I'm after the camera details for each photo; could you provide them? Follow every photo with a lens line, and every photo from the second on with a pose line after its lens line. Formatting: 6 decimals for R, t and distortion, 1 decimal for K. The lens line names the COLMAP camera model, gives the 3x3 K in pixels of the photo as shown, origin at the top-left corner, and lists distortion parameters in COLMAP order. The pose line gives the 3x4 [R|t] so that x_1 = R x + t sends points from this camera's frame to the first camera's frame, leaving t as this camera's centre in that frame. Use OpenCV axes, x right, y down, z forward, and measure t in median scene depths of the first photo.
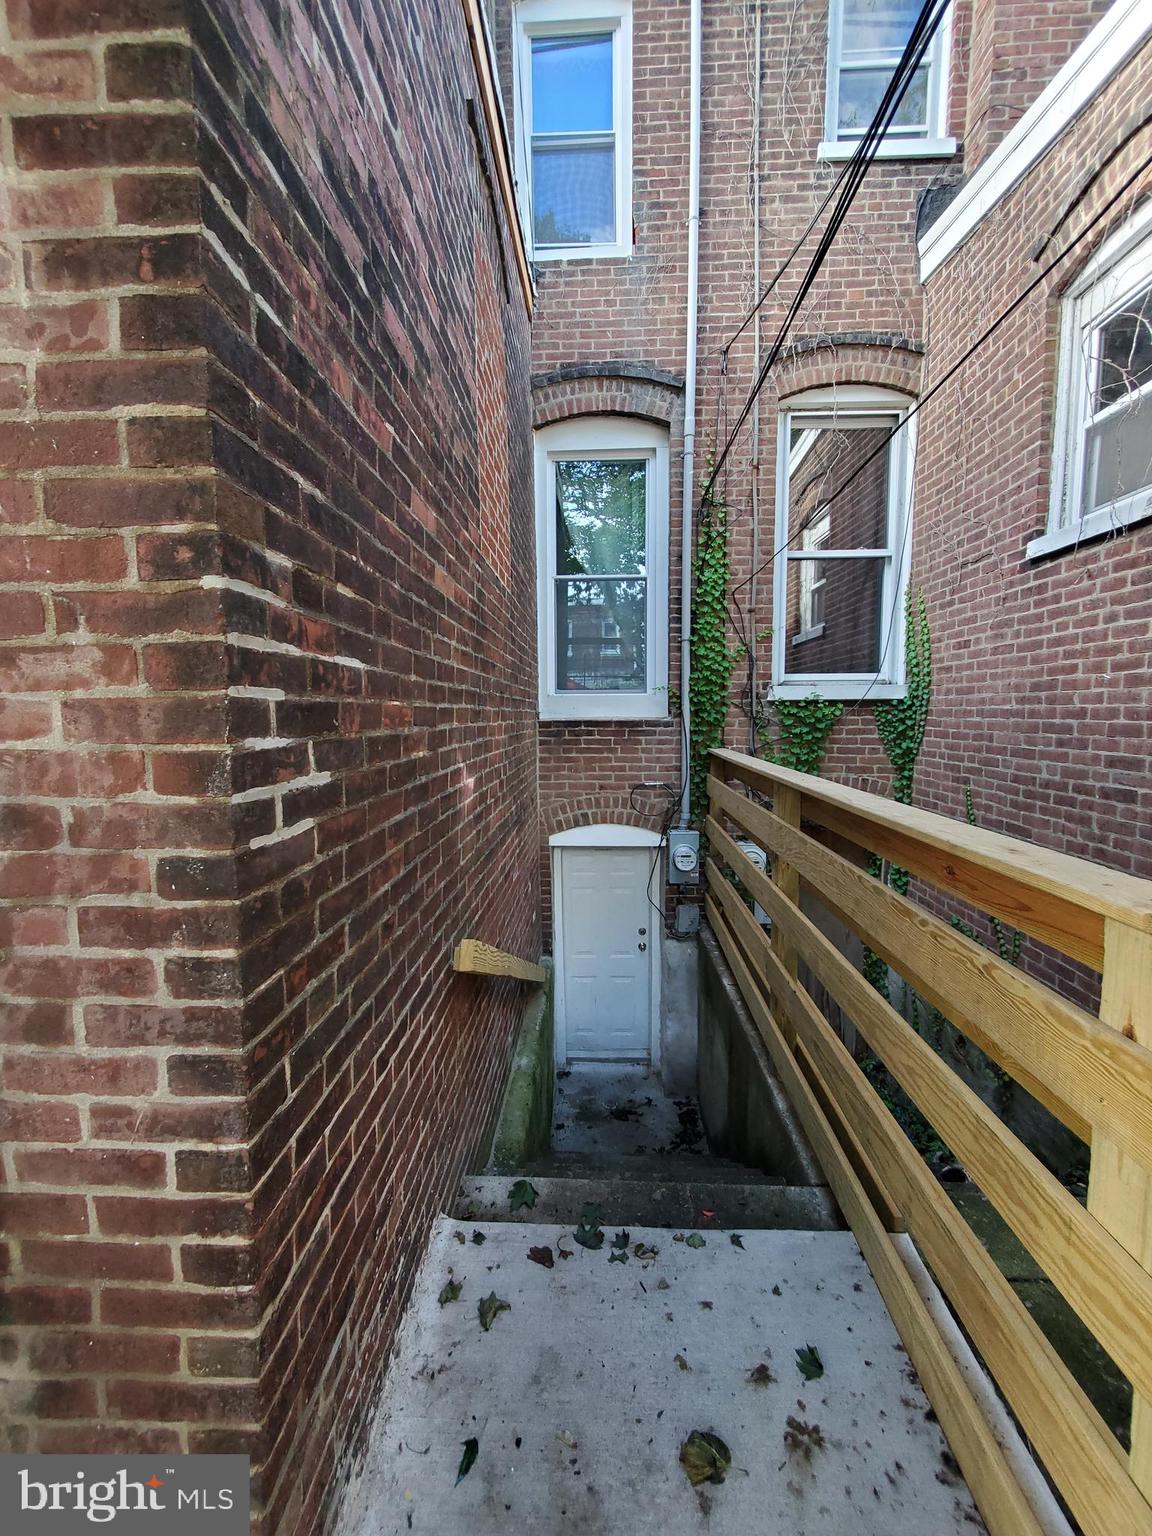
lens RADIAL K [[612.1, 0, 577.4], [0, 612.1, 769.2], [0, 0, 1]] dist [0.008390, -0.001194]
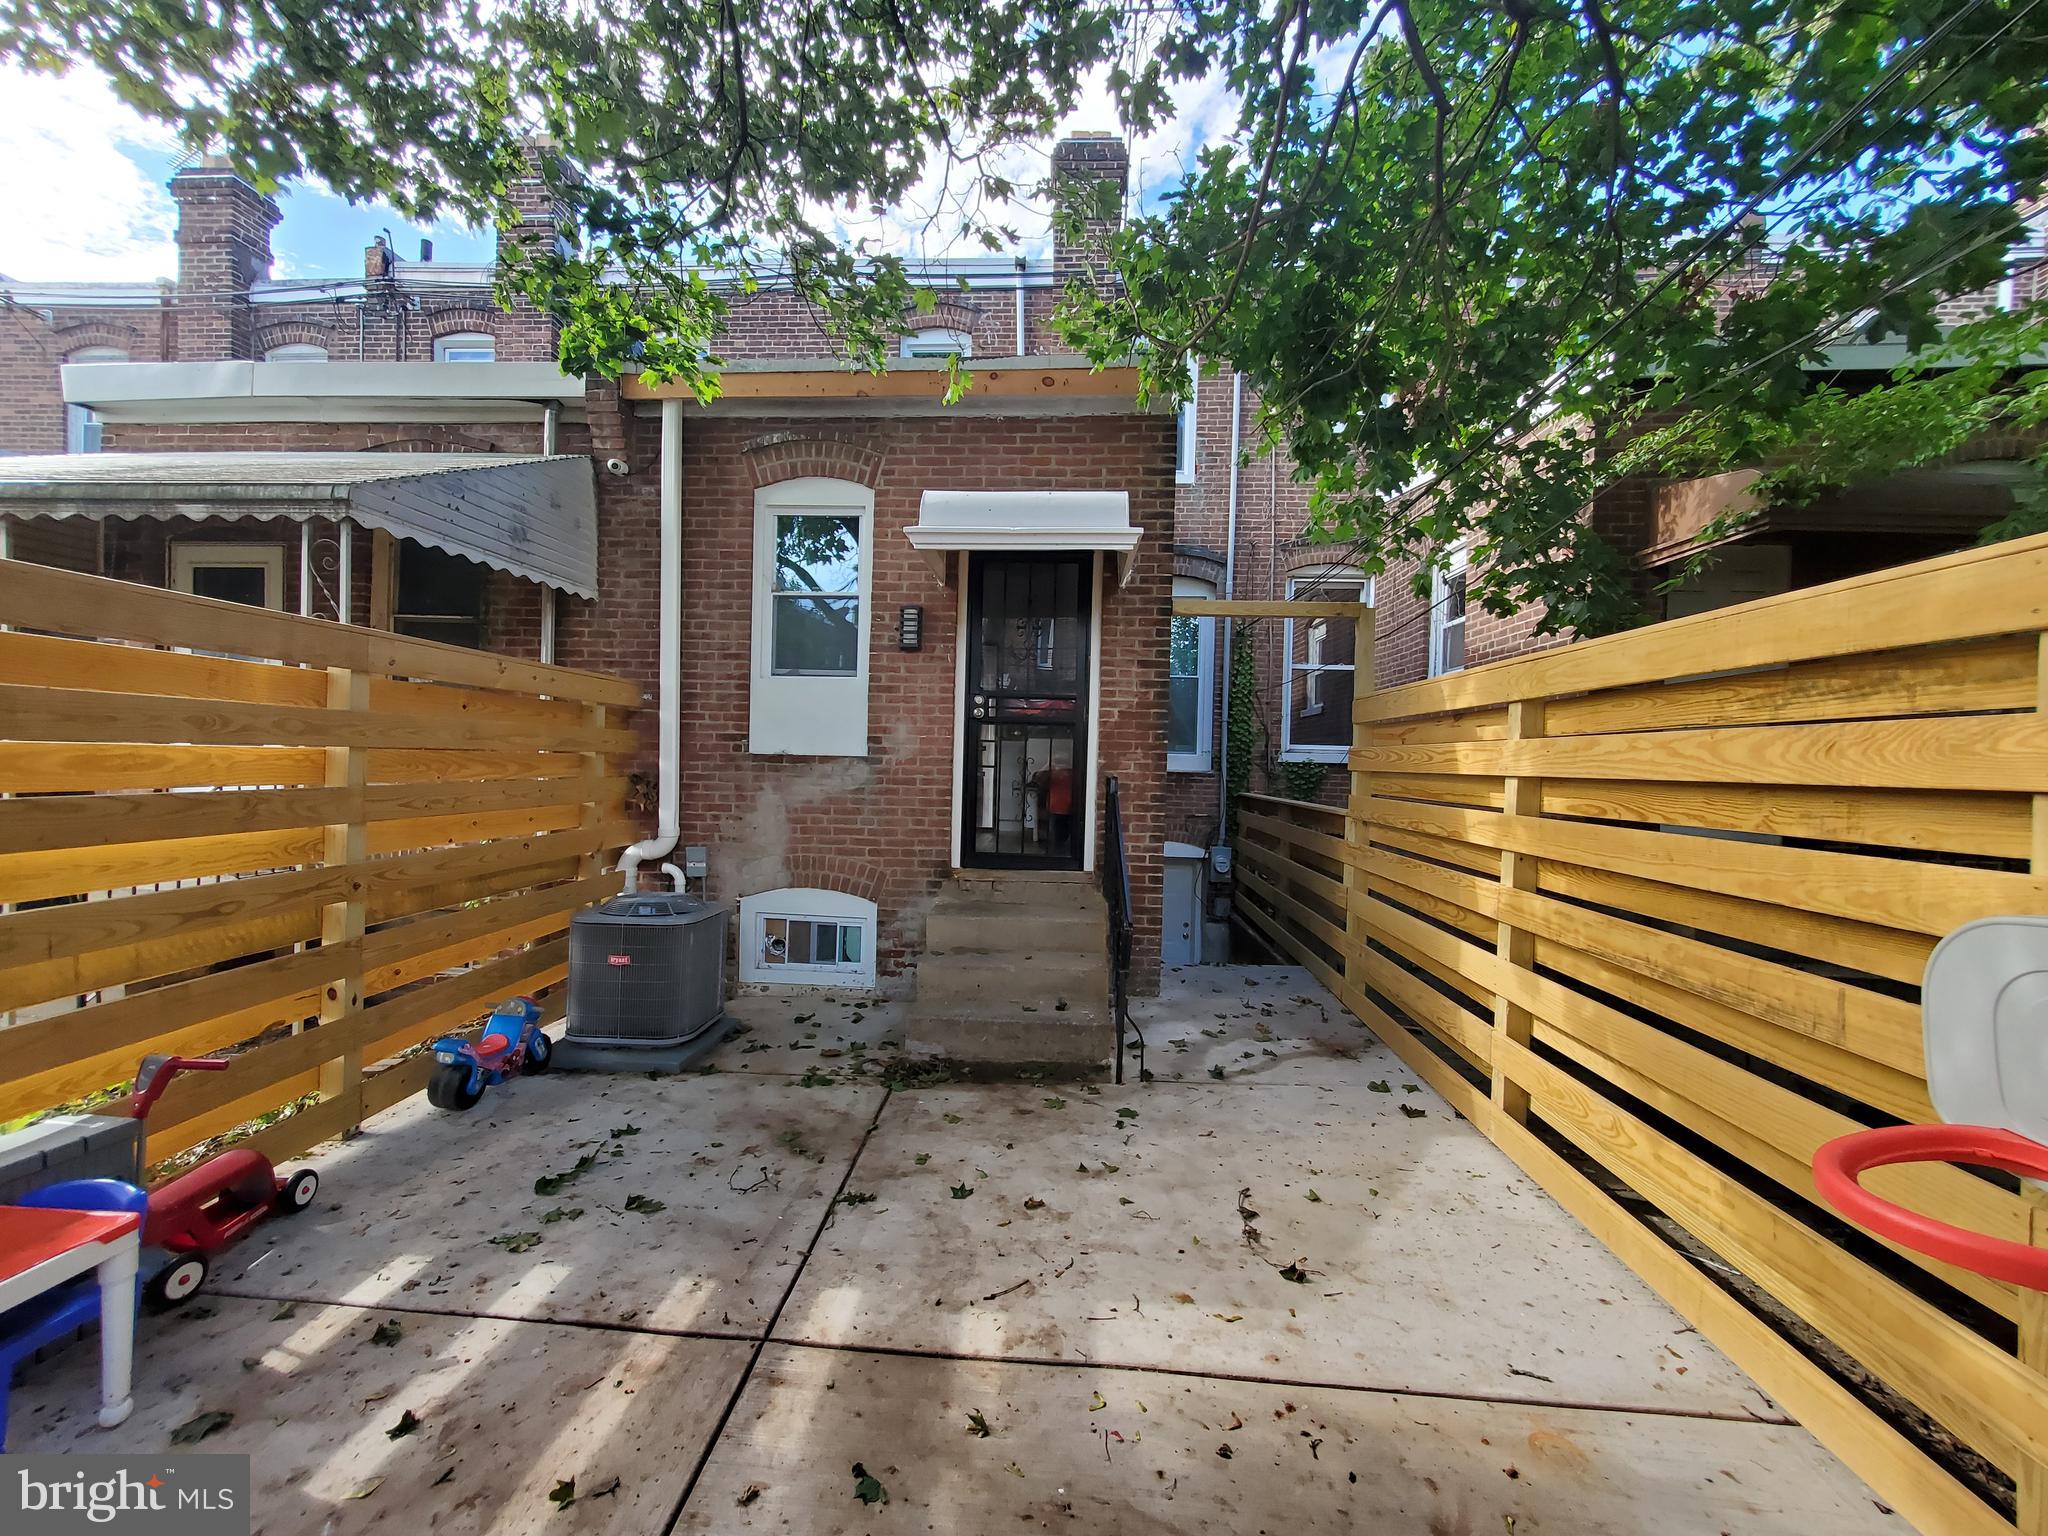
lens RADIAL K [[816.1, 0, 1024.2], [0, 816.1, 771.7], [0, 0, 1]] dist [0.008390, -0.001194]
pose [[0.999373, 0.033457, -0.011556, -0.303156], [-0.034271, 0.996249, -0.079460, 0.096976], [0.008854, 0.079806, 0.996771, -1.053445]]
